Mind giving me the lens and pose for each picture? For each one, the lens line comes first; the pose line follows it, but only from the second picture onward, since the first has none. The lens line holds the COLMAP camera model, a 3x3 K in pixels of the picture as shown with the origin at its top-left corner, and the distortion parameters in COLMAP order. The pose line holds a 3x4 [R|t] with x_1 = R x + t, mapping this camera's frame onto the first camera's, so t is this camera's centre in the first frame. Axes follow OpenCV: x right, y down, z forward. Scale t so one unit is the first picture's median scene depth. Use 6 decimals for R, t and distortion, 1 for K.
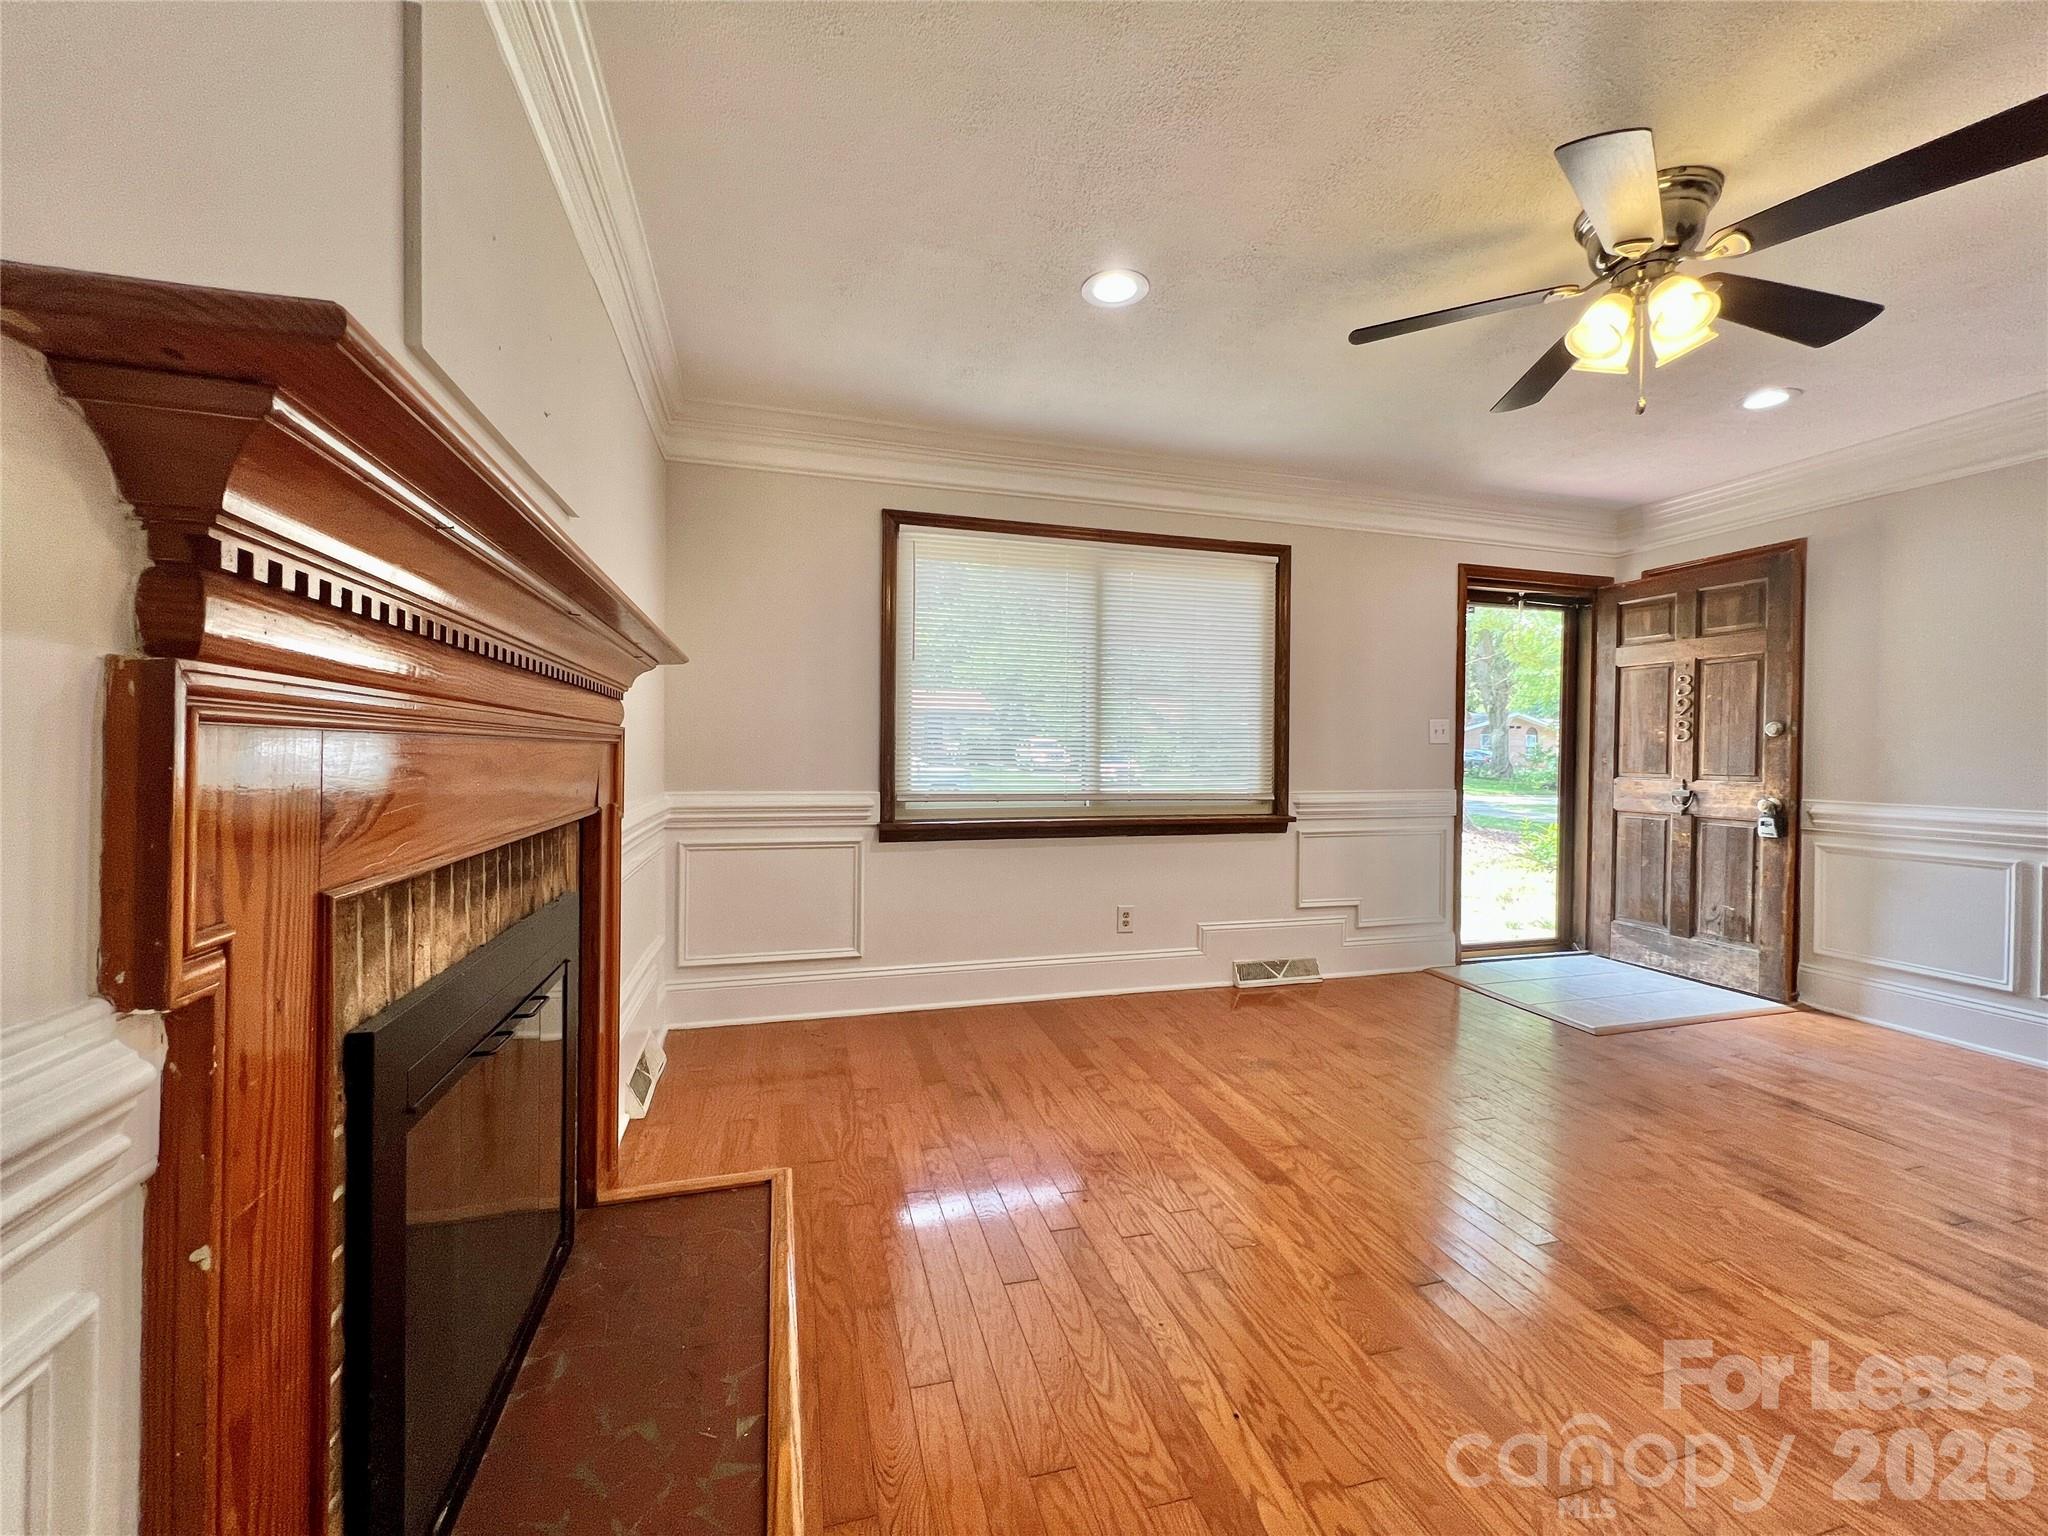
lens RADIAL K [[825.8, 0, 1023.9], [0, 825.8, 754.3], [0, 0, 1]] dist [-0.003444, 0.001787]
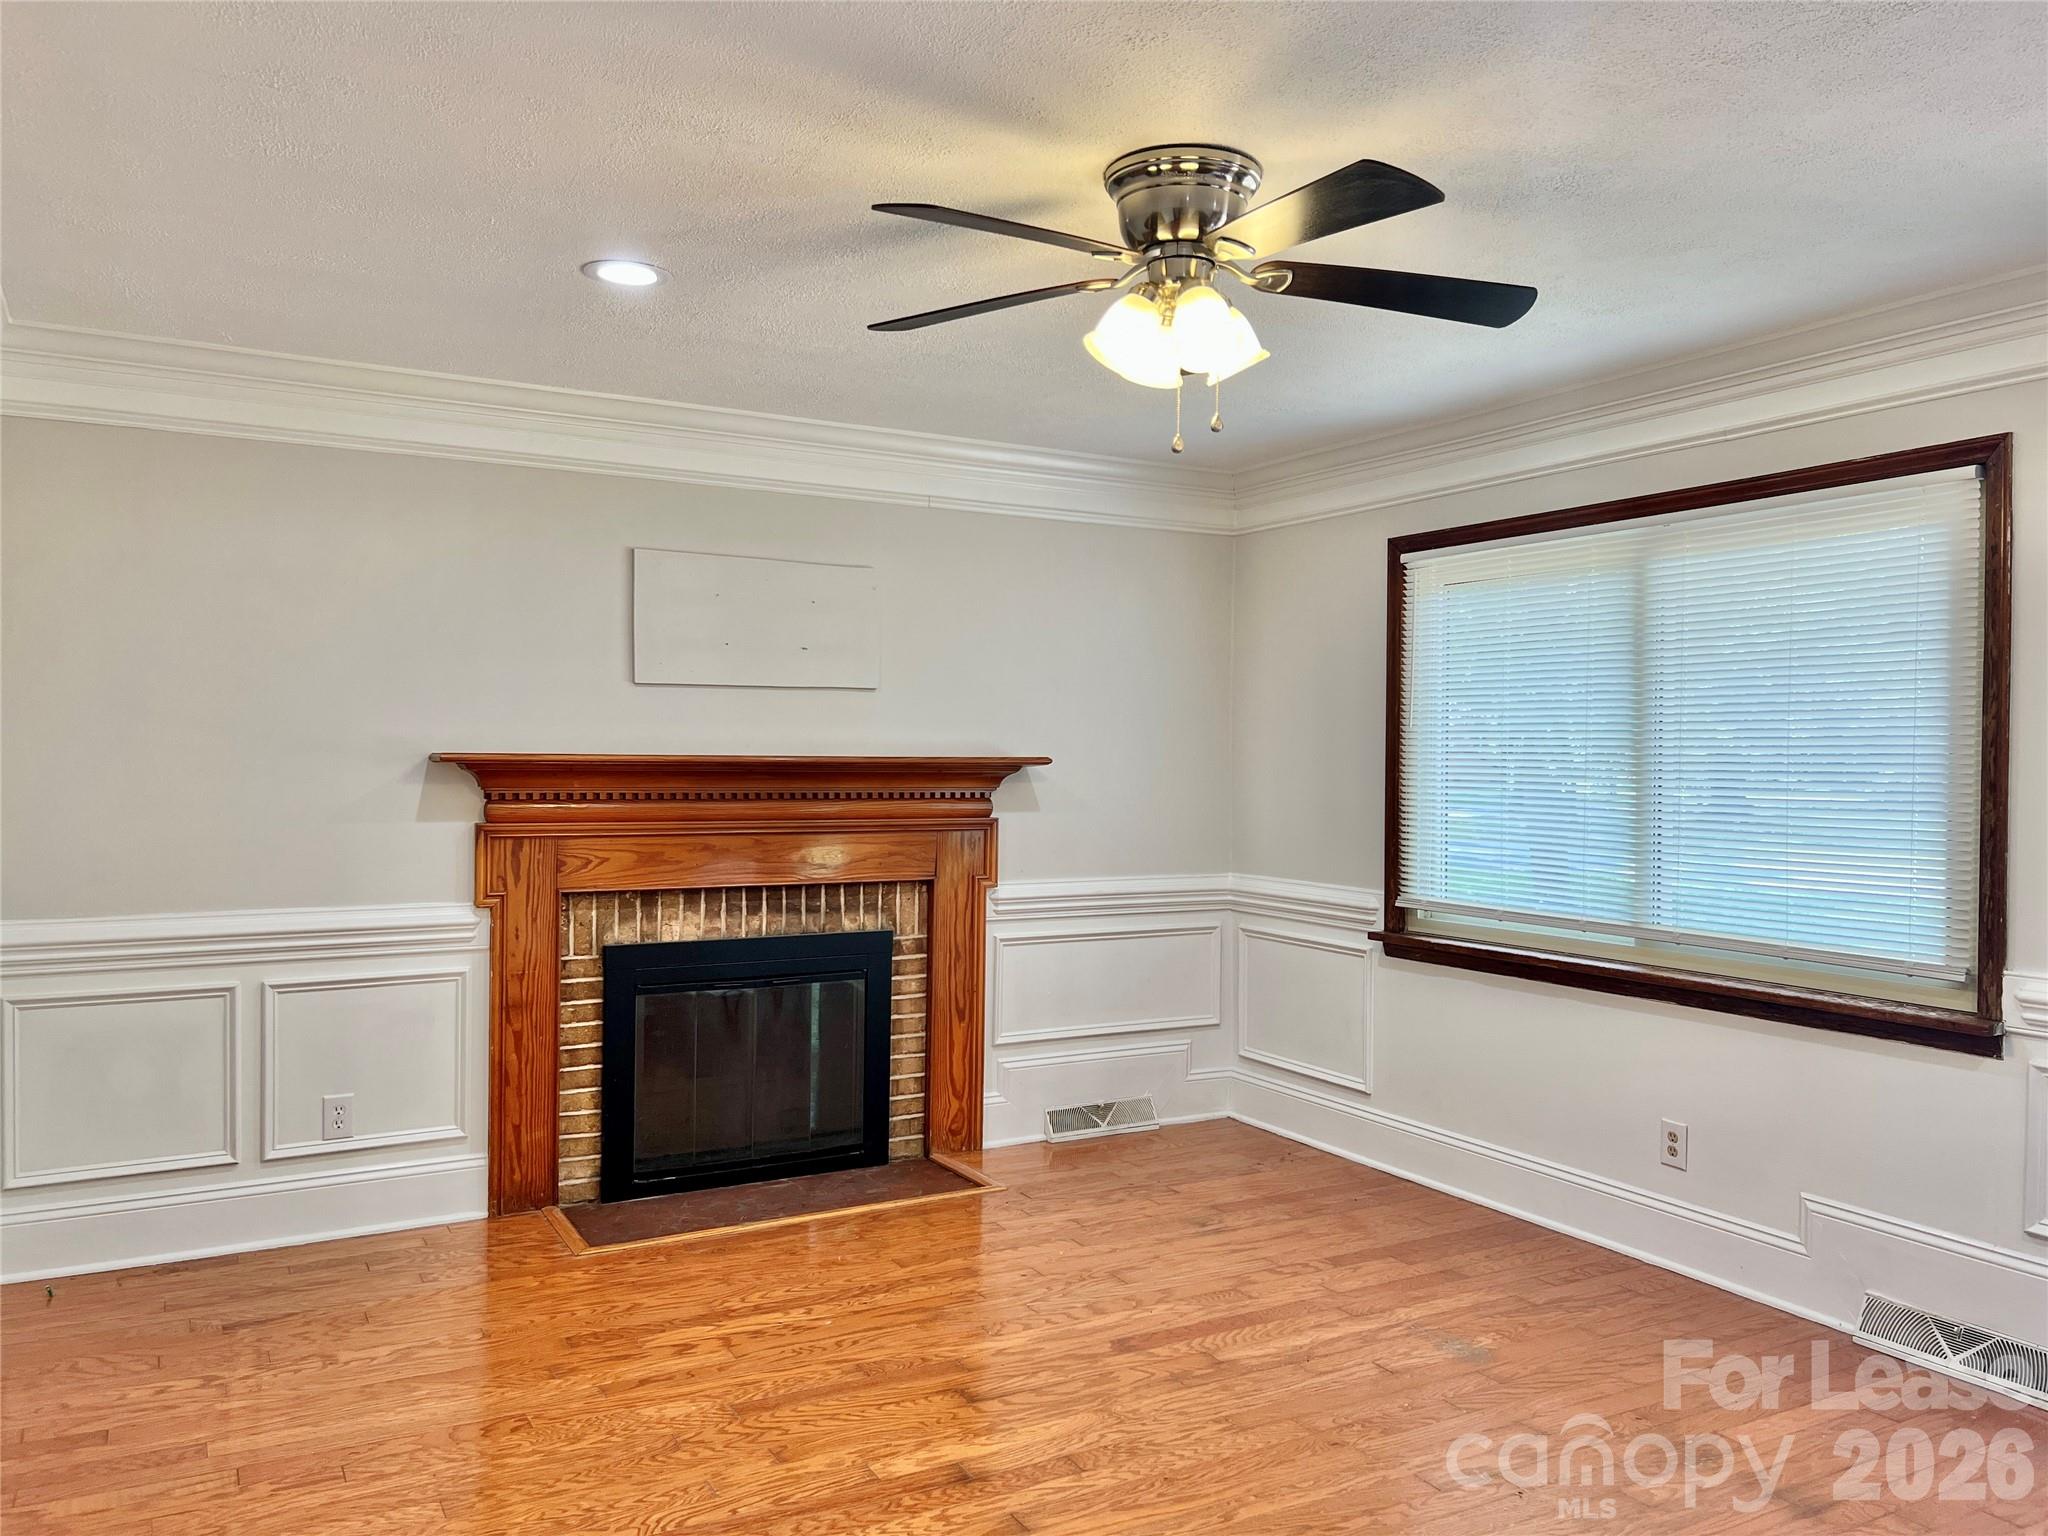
lens RADIAL K [[1549.6, 0, 1014.2], [0, 1549.6, 773.3], [0, 0, 1]] dist [0.047888, -0.051190]
pose [[0.222986, 0.006849, -0.974798, 1.219669], [-0.007864, 0.999955, 0.005227, -0.075319], [0.974790, 0.006500, 0.223030, 0.314439]]
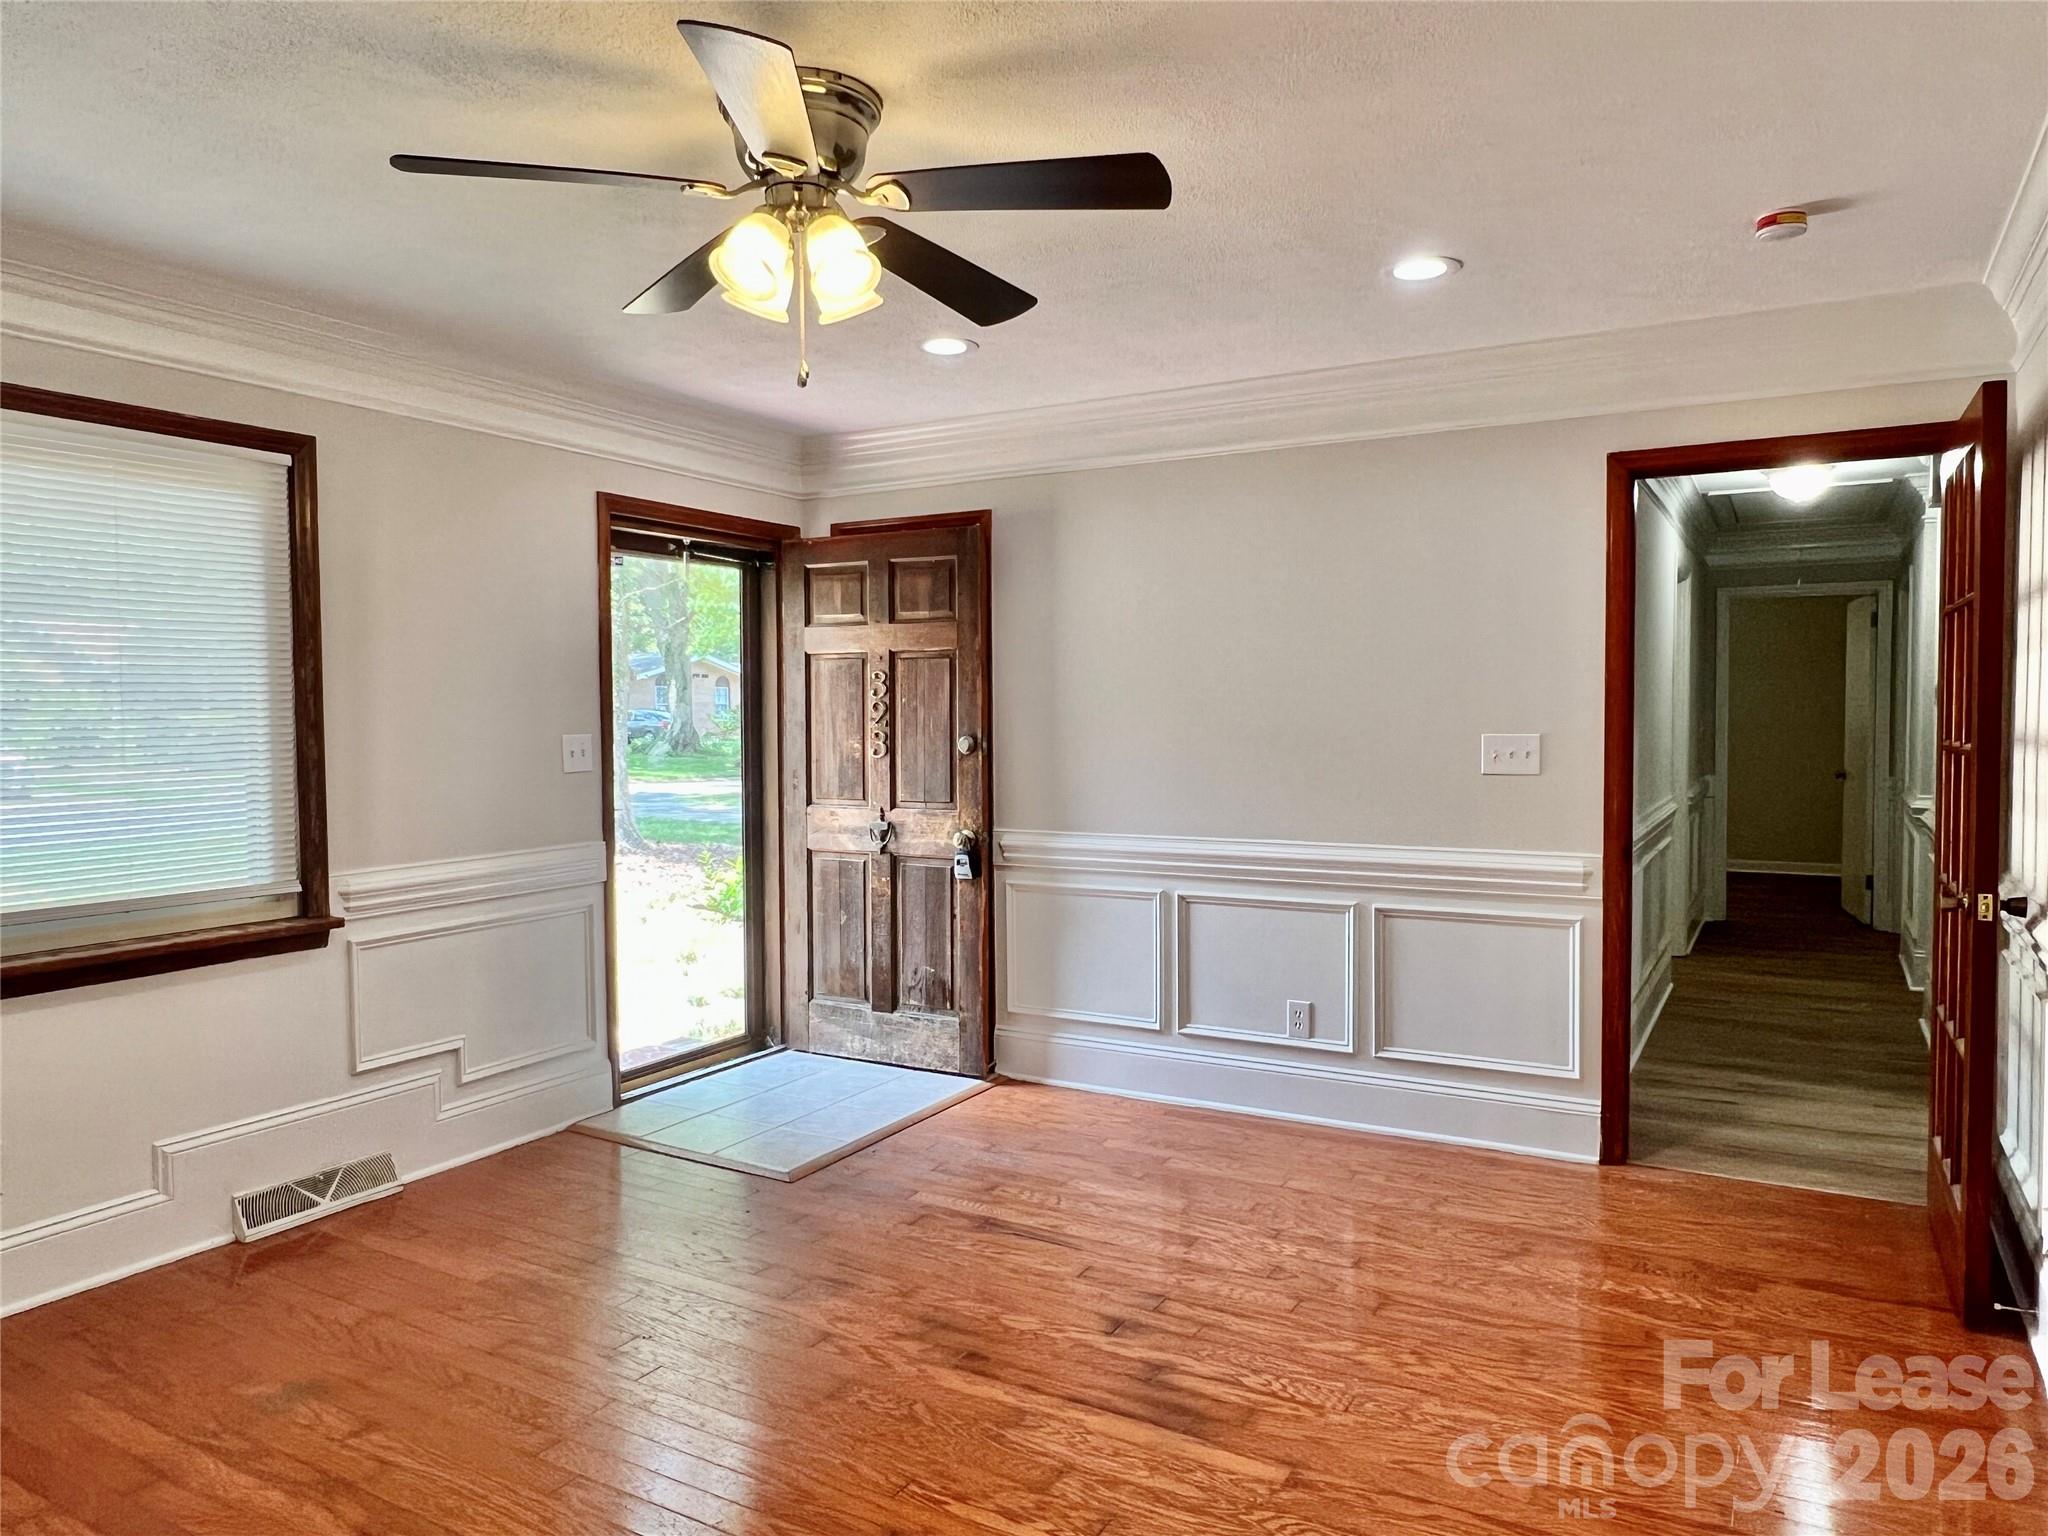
lens RADIAL K [[1380.6, 0, 1022.5], [0, 1380.6, 761.7], [0, 0, 1]] dist [0.003384, -0.002452]
pose [[0.721506, -0.043808, 0.691021, 0.014445], [0.020463, 0.998910, 0.041961, -0.072168], [-0.692105, -0.016134, 0.721616, -0.015428]]
